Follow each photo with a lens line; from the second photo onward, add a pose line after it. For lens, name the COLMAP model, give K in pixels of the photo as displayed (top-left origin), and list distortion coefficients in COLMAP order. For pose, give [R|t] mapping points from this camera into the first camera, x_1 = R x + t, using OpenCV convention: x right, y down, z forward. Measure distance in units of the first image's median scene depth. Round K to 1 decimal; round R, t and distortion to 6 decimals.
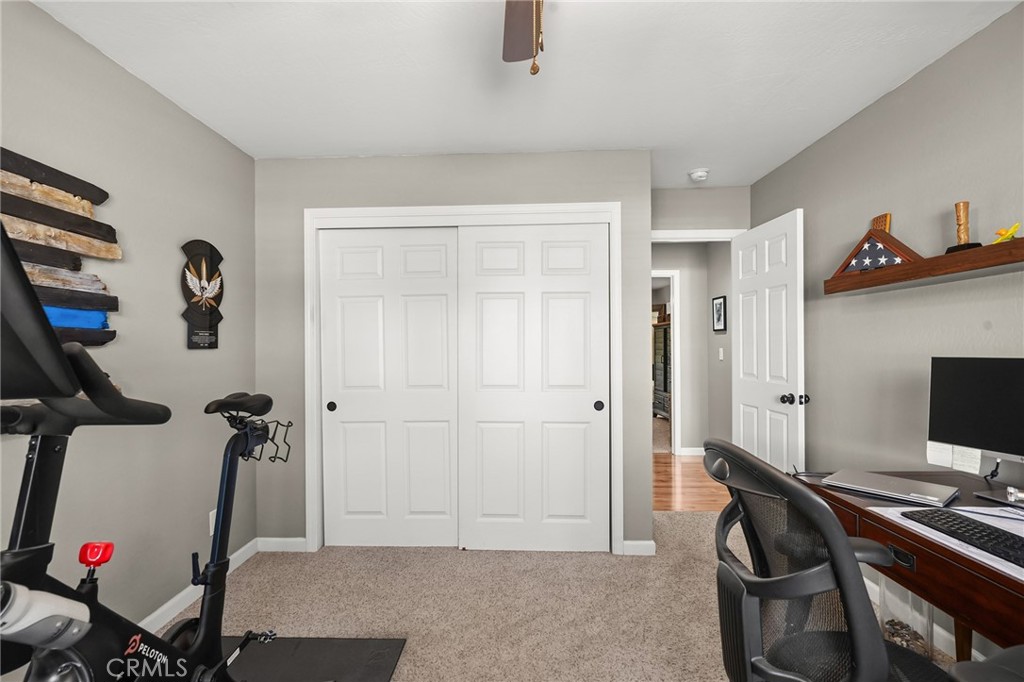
lens RADIAL K [[468.8, 0, 482.4], [0, 468.8, 346.3], [0, 0, 1]] dist [-0.005101, 0.001590]
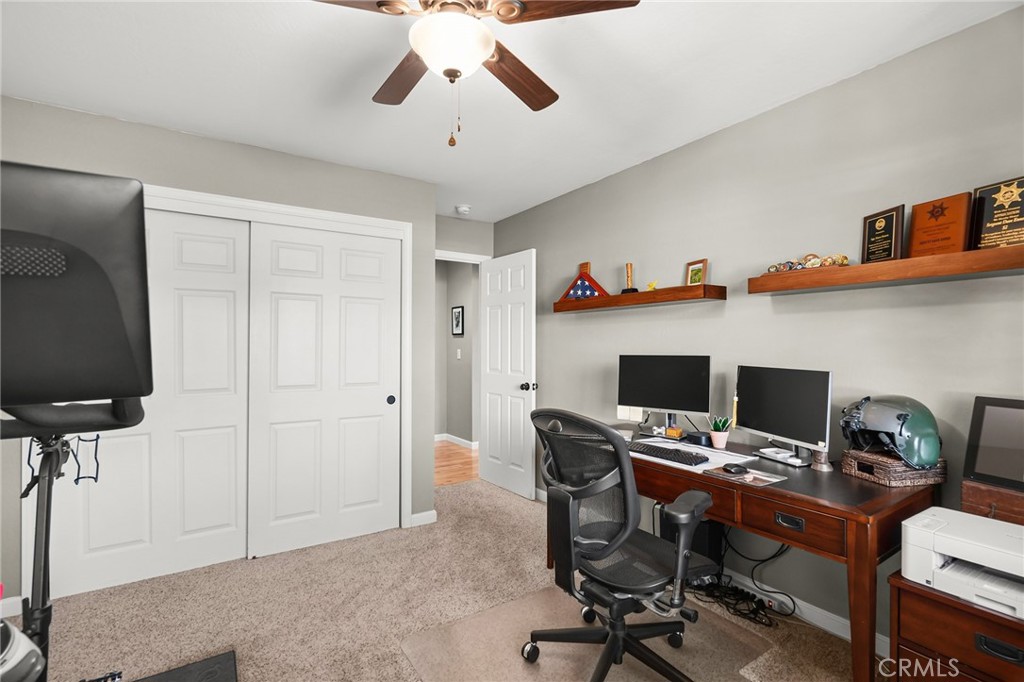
lens RADIAL K [[468.8, 0, 482.4], [0, 468.8, 346.3], [0, 0, 1]] dist [-0.005101, 0.001590]
pose [[0.829054, 0.006103, 0.559135, -0.215238], [-0.005354, 0.999981, -0.002977, -0.000349], [-0.559142, -0.000526, 0.829072, -0.064752]]
